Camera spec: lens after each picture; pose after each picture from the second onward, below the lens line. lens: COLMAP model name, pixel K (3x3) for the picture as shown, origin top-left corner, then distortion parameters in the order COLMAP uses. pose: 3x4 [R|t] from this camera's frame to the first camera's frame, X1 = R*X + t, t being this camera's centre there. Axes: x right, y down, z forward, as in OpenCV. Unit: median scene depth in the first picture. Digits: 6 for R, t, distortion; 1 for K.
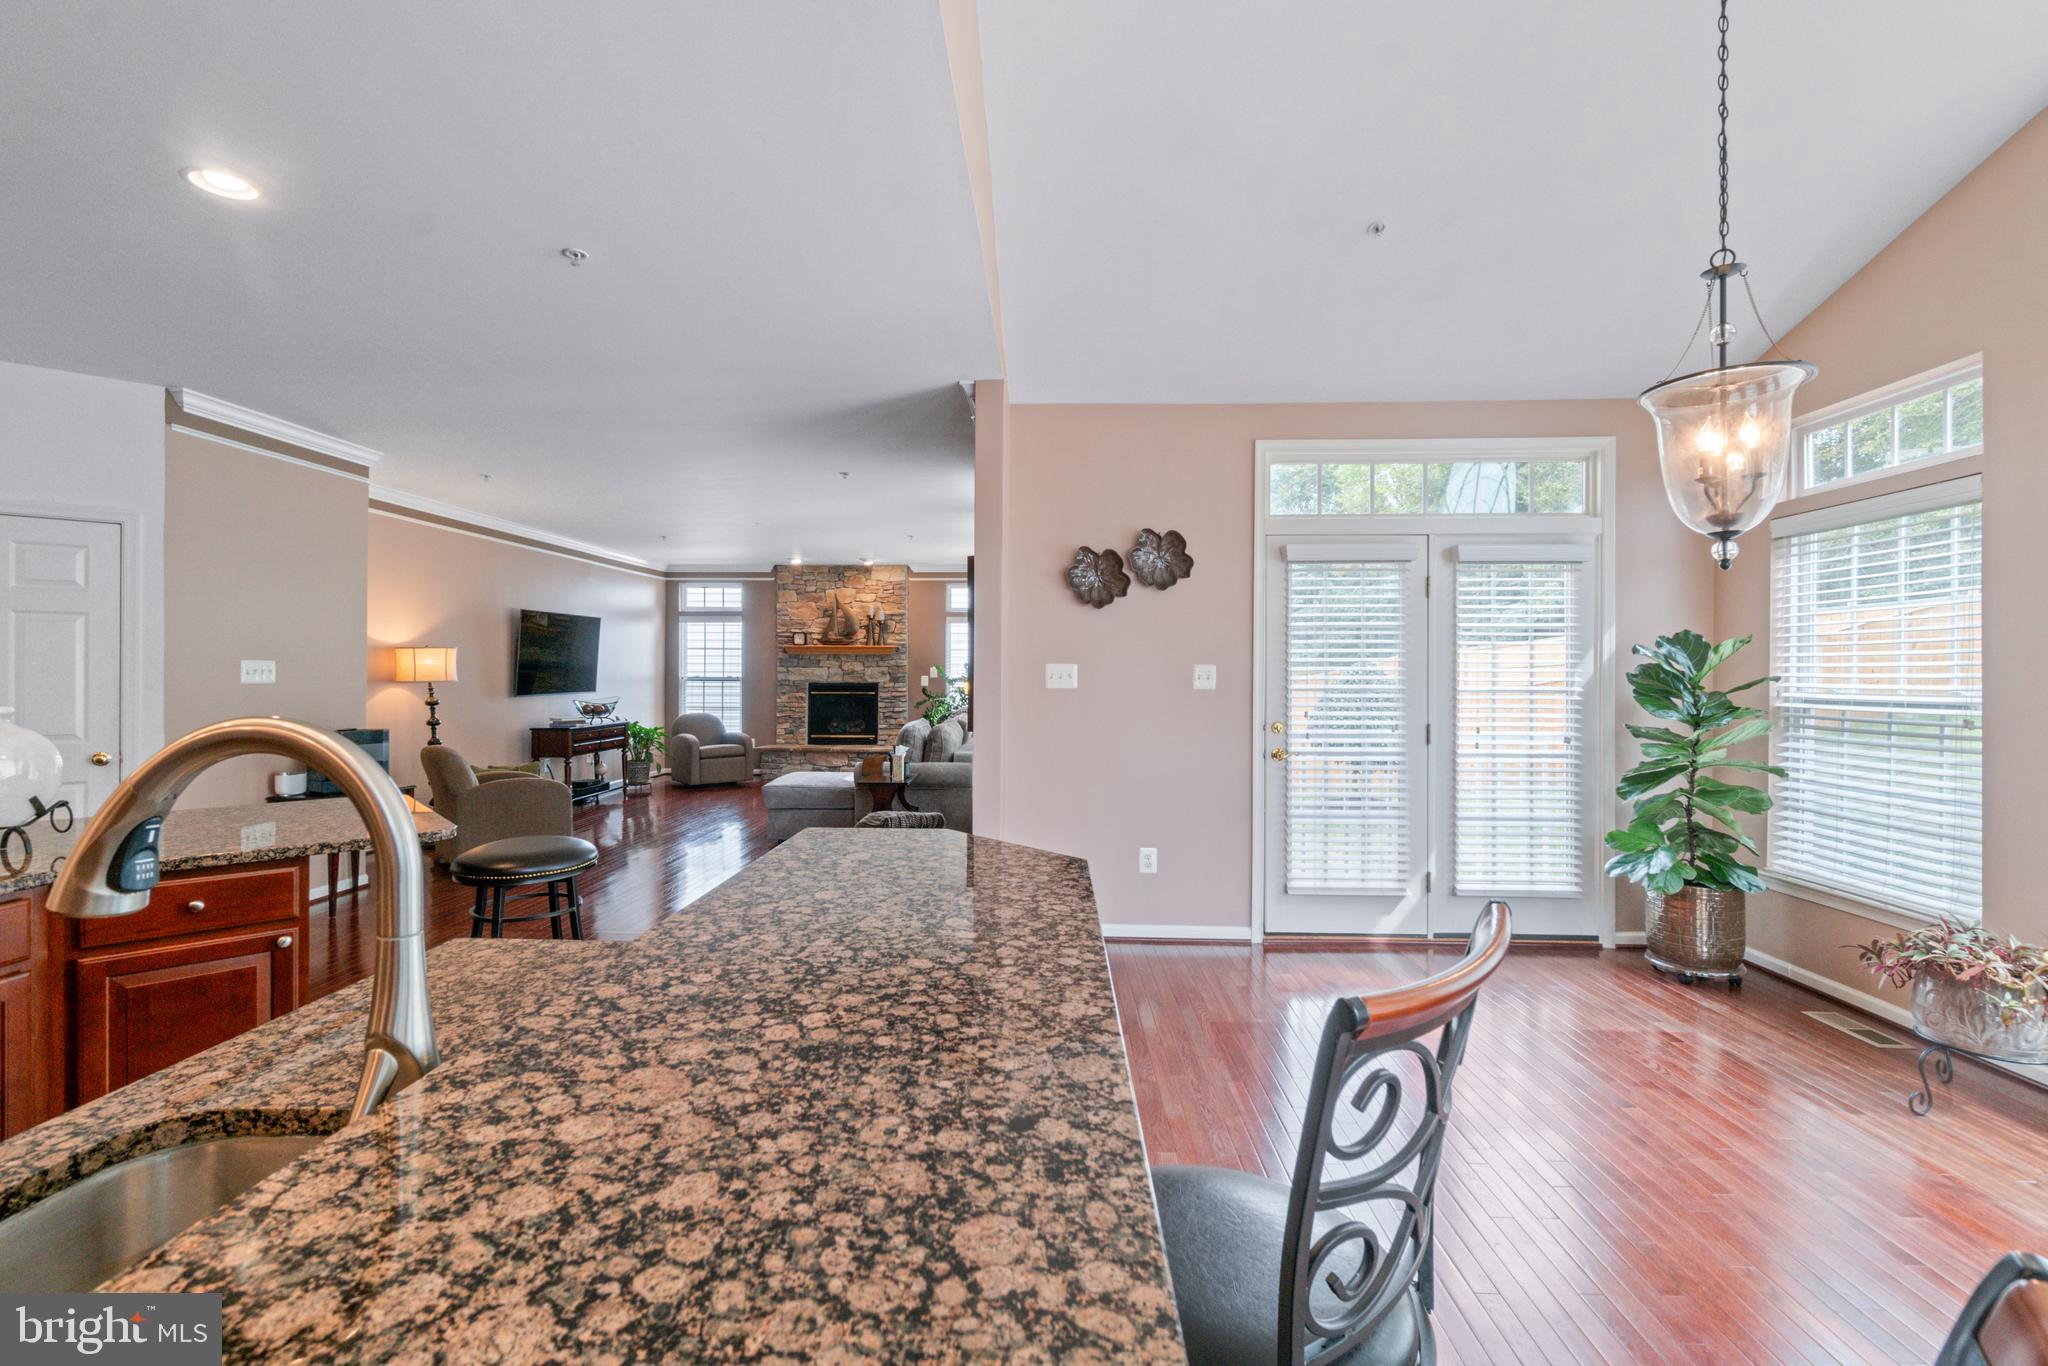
lens RADIAL K [[878.1, 0, 1023.3], [0, 878.1, 673.7], [0, 0, 1]] dist [-0.001141, -0.000048]
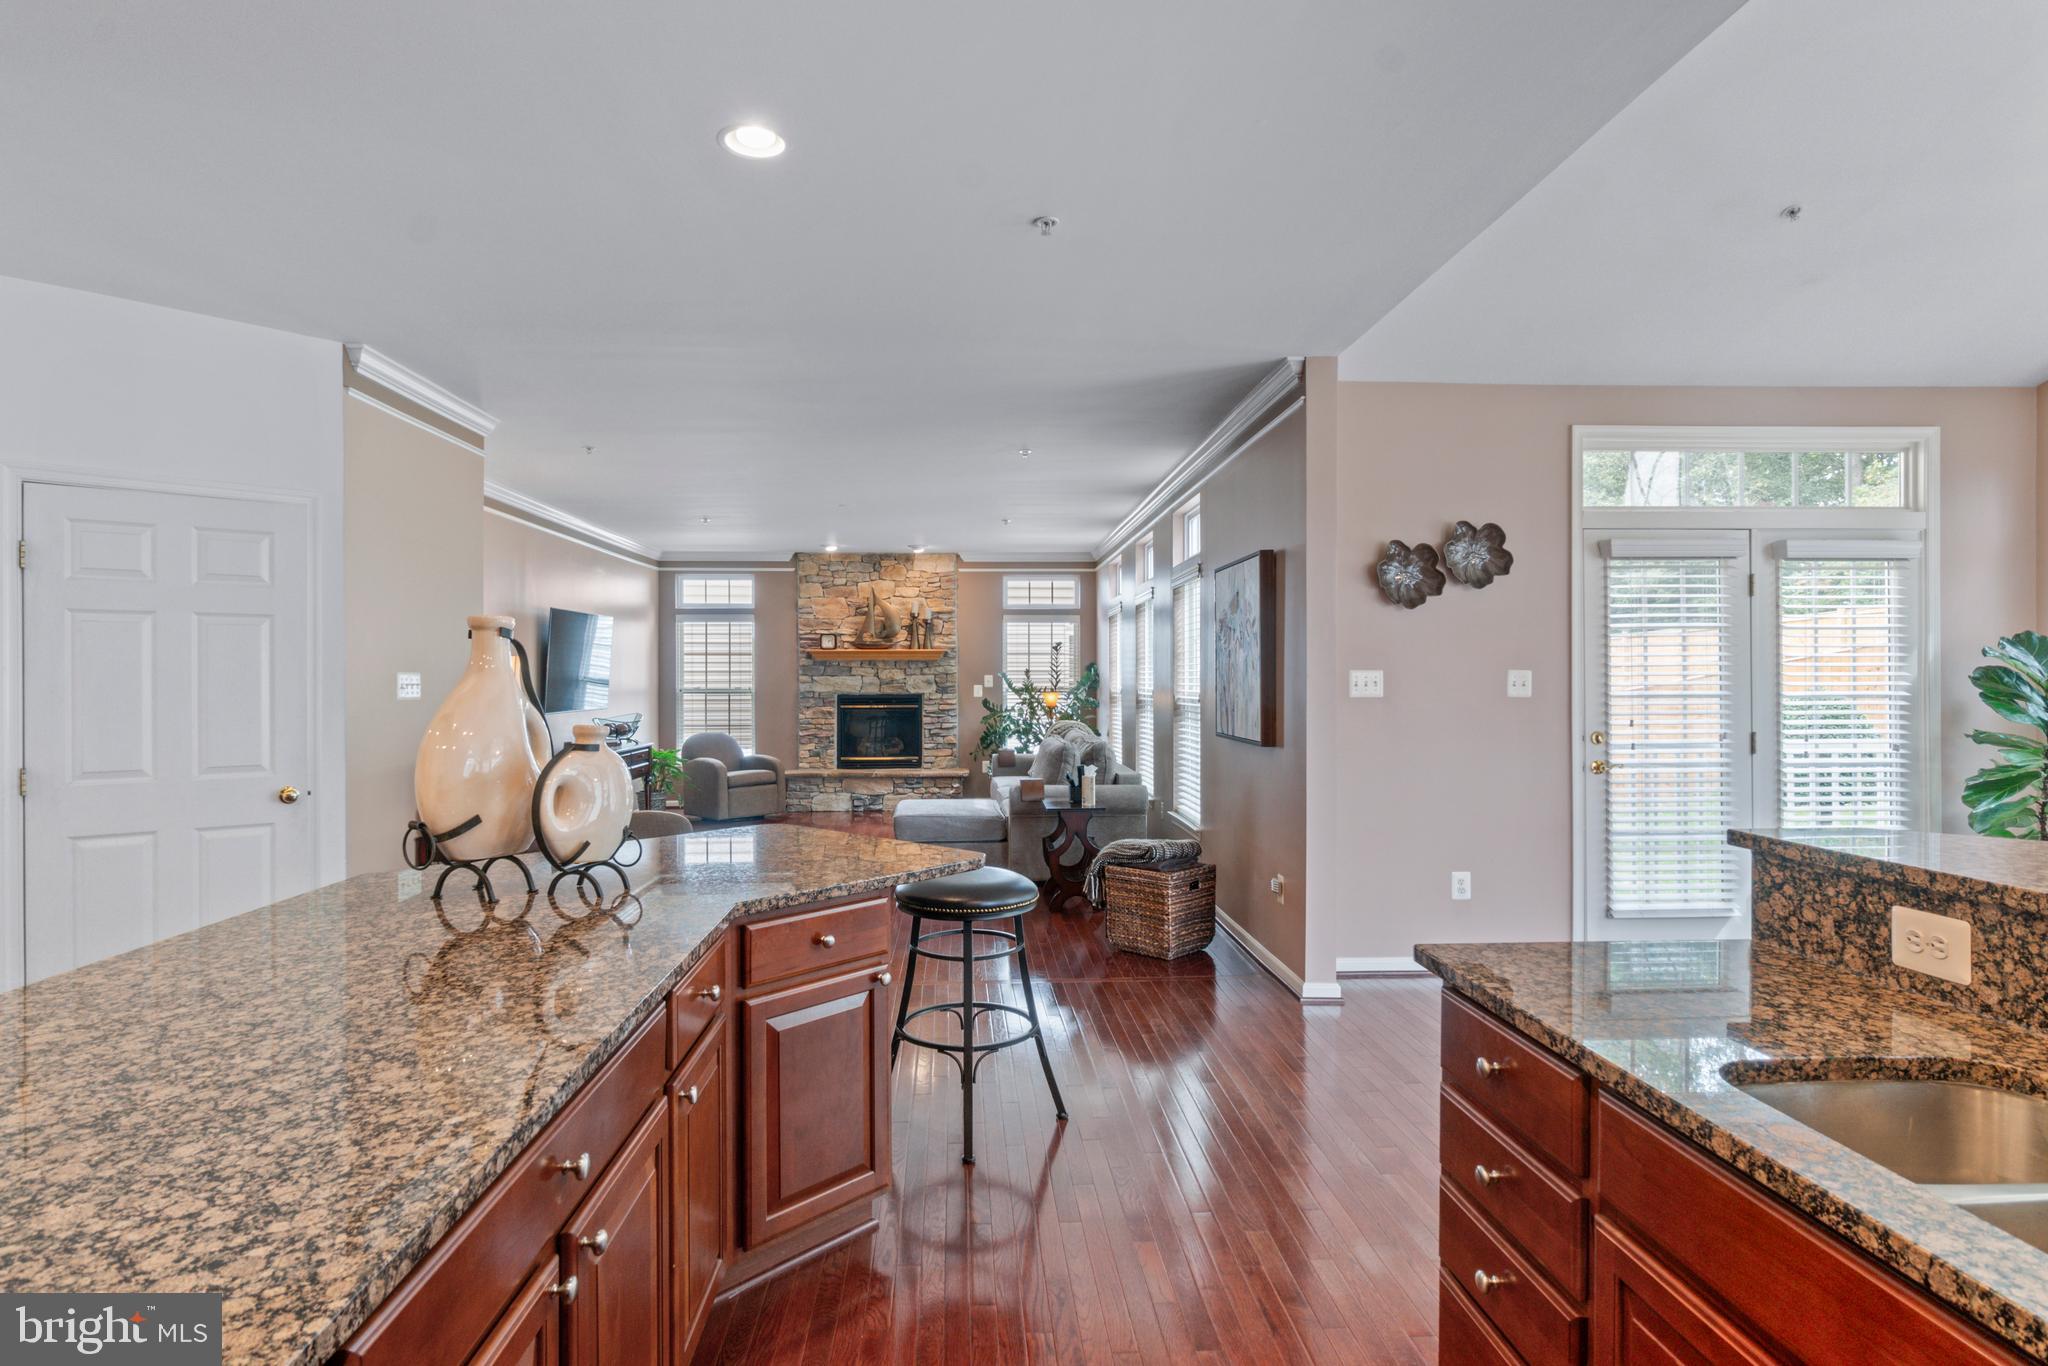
lens RADIAL K [[1074.1, 0, 1024.0], [0, 1074.1, 683.0], [0, 0, 1]] dist [0.003512, 0.000329]
pose [[0.995902, -0.007468, 0.090133, -0.403127], [0.007345, 0.999972, 0.001702, -0.002455], [-0.090143, -0.001033, 0.995928, -0.067524]]
